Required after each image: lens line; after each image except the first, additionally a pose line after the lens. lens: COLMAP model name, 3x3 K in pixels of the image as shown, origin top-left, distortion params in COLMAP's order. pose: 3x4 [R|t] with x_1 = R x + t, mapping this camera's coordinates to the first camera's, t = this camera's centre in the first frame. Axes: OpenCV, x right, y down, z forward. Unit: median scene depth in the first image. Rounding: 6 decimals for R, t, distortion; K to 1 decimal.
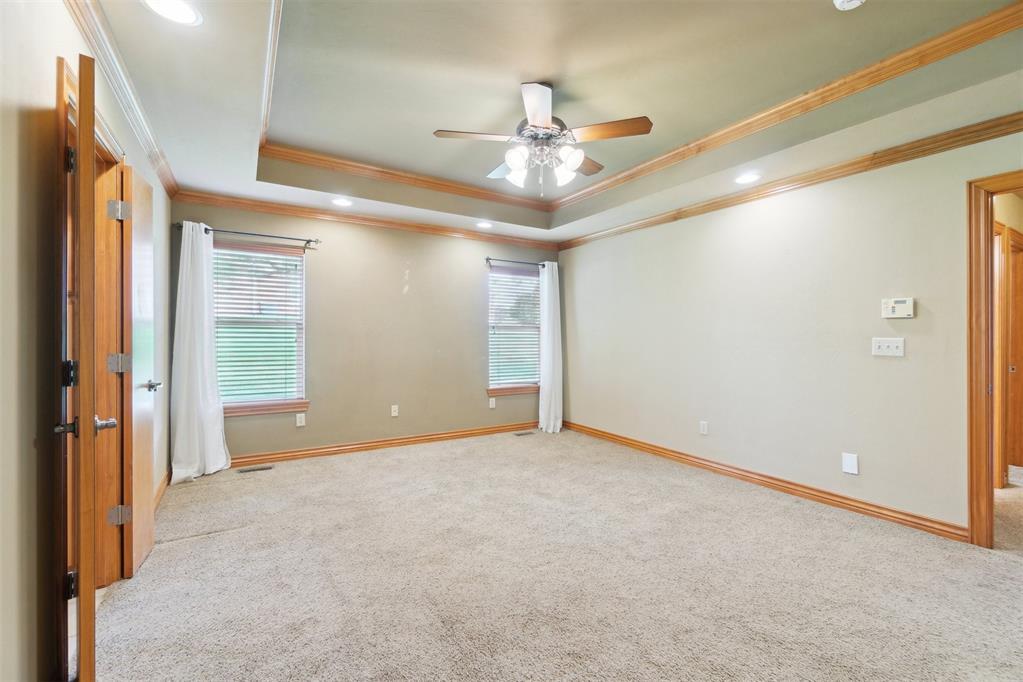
lens RADIAL K [[440.1, 0, 513.8], [0, 440.1, 336.9], [0, 0, 1]] dist [-0.001542, 0.000412]
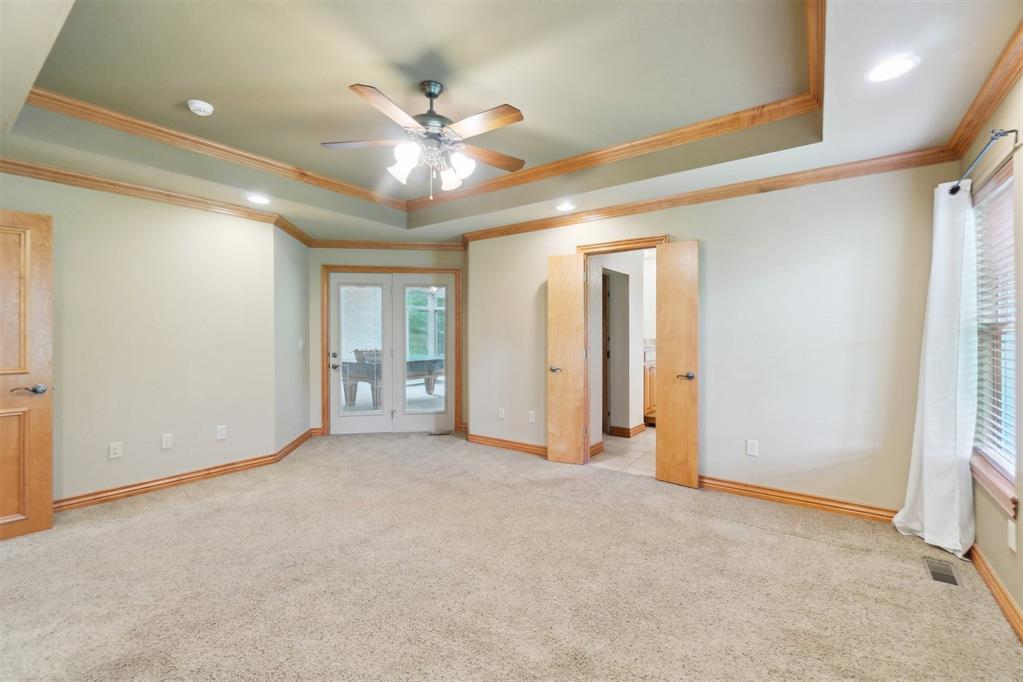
lens RADIAL K [[440.1, 0, 514.1], [0, 440.1, 334.5], [0, 0, 1]] dist [-0.001542, 0.000412]
pose [[-0.924648, -0.005534, -0.380783, 0.161594], [-0.007141, 0.999971, 0.002809, -0.014702], [0.380757, 0.005316, -0.924660, 1.222018]]
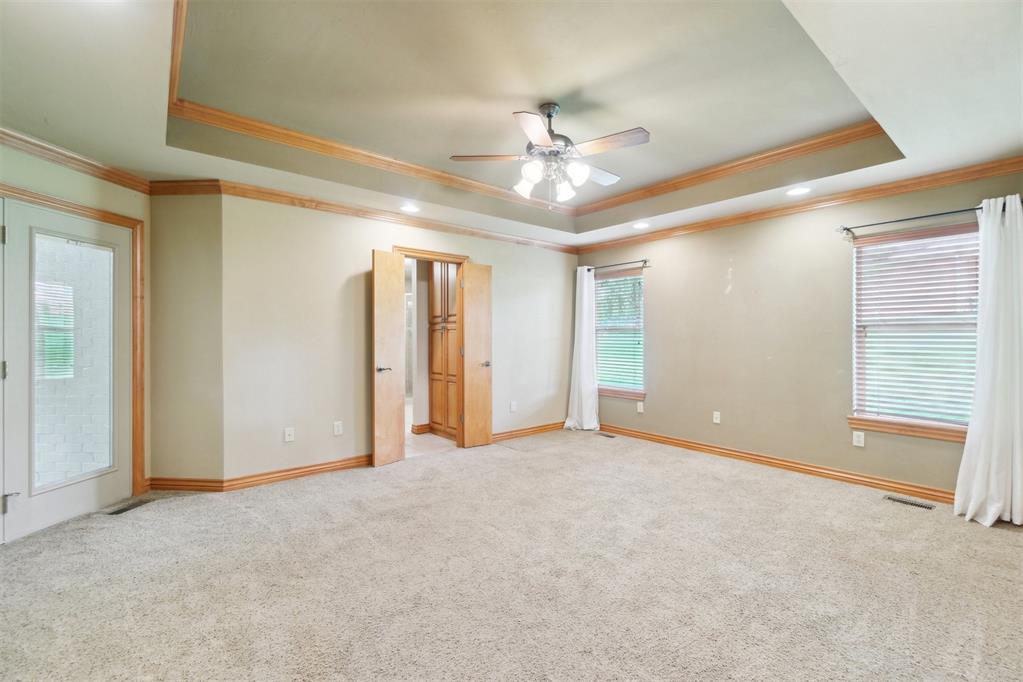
lens RADIAL K [[440.1, 0, 512.6], [0, 440.1, 340.0], [0, 0, 1]] dist [-0.001542, 0.000412]
pose [[0.132950, 0.002761, -0.991119, 0.691426], [-0.004953, 0.999985, 0.002121, -0.001346], [0.991110, 0.004627, 0.132962, 0.480281]]
